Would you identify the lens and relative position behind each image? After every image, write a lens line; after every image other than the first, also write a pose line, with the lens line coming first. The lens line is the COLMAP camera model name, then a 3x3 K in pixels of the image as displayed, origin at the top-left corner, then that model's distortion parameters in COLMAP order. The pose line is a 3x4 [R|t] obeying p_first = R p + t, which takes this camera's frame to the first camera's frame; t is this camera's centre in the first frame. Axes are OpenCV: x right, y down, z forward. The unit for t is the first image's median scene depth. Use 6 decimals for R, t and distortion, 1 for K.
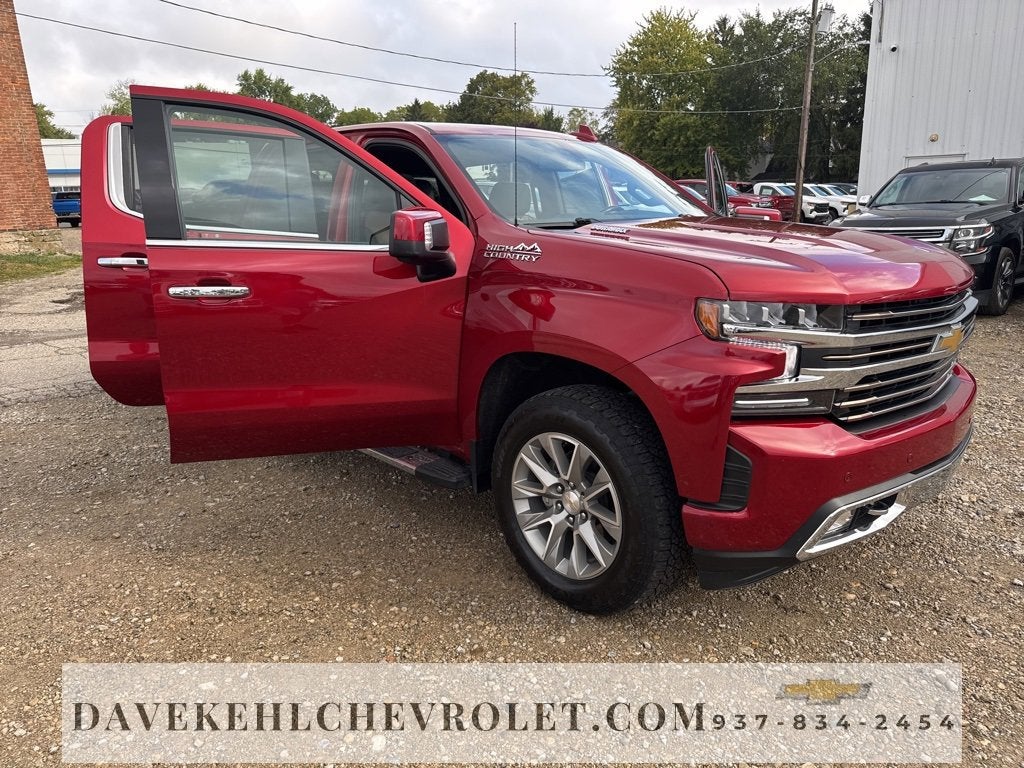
lens RADIAL K [[718.9, 0, 512.0], [0, 718.9, 384.0], [0, 0, 1]] dist [0.037241, -0.055122]
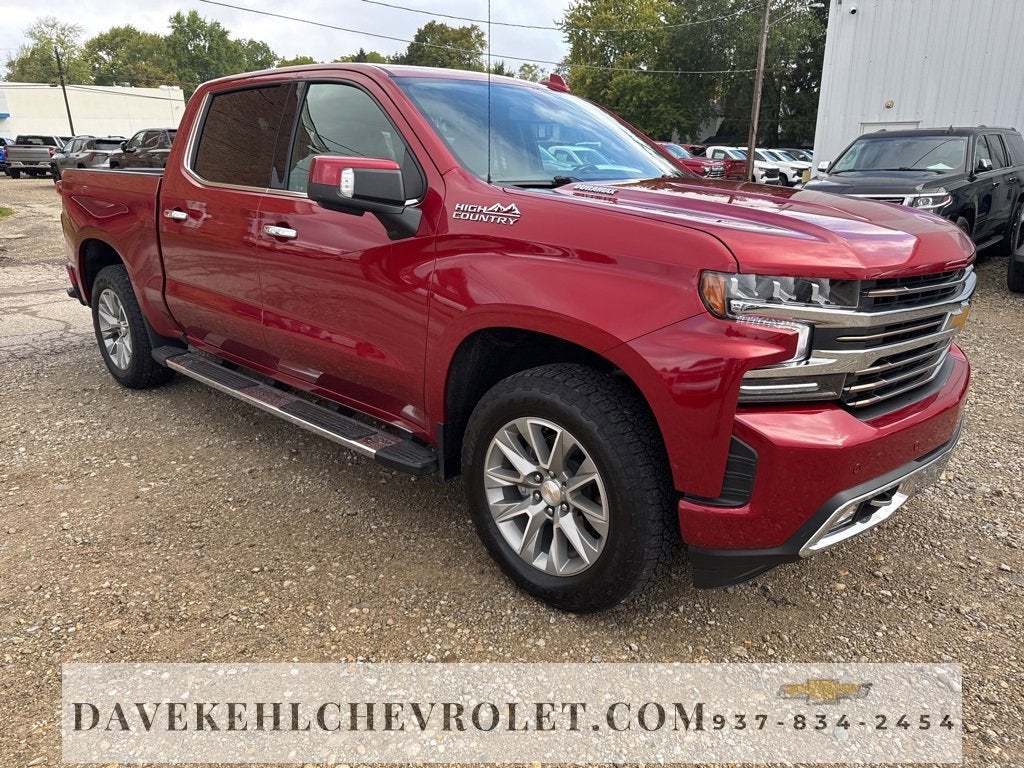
lens RADIAL K [[720.3, 0, 512.0], [0, 720.3, 384.0], [0, 0, 1]] dist [0.015210, -0.023077]
pose [[0.997364, 0.001226, 0.072556, -0.032177], [-0.005070, 0.998591, 0.052823, -0.020180], [-0.072389, -0.053052, 0.995965, 0.100203]]
